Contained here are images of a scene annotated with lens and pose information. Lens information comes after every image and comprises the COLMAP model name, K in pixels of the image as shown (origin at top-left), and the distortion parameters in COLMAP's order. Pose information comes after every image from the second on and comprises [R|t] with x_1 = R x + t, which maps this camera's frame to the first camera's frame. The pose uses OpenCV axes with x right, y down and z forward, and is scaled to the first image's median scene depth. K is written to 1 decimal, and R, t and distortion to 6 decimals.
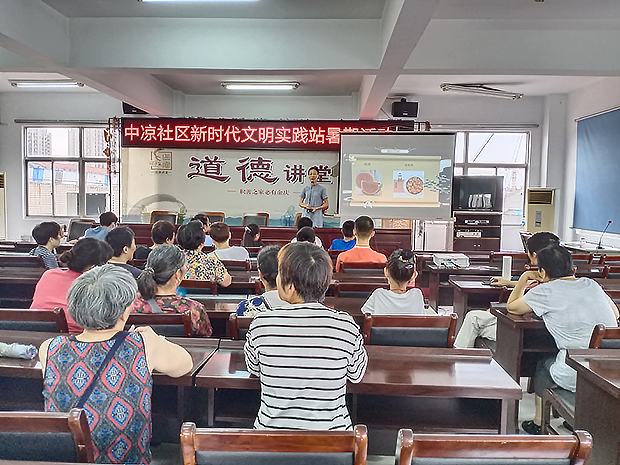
lens RADIAL K [[523.0, 0, 310.0], [0, 523.0, 232.5], [0, 0, 1]] dist [0.101154, -0.255489]
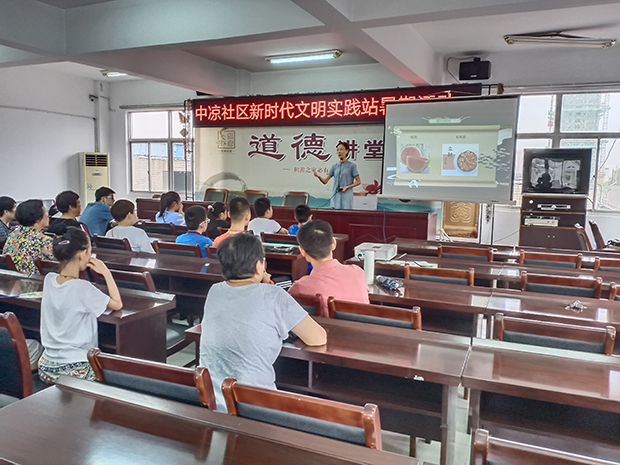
lens RADIAL K [[523.0, 0, 310.0], [0, 523.0, 232.5], [0, 0, 1]] dist [0.101154, -0.255489]
pose [[0.917212, 0.044599, -0.395895, 0.286782], [-0.027665, 0.998446, 0.048385, -0.009276], [0.397438, -0.033427, 0.917020, 0.117428]]
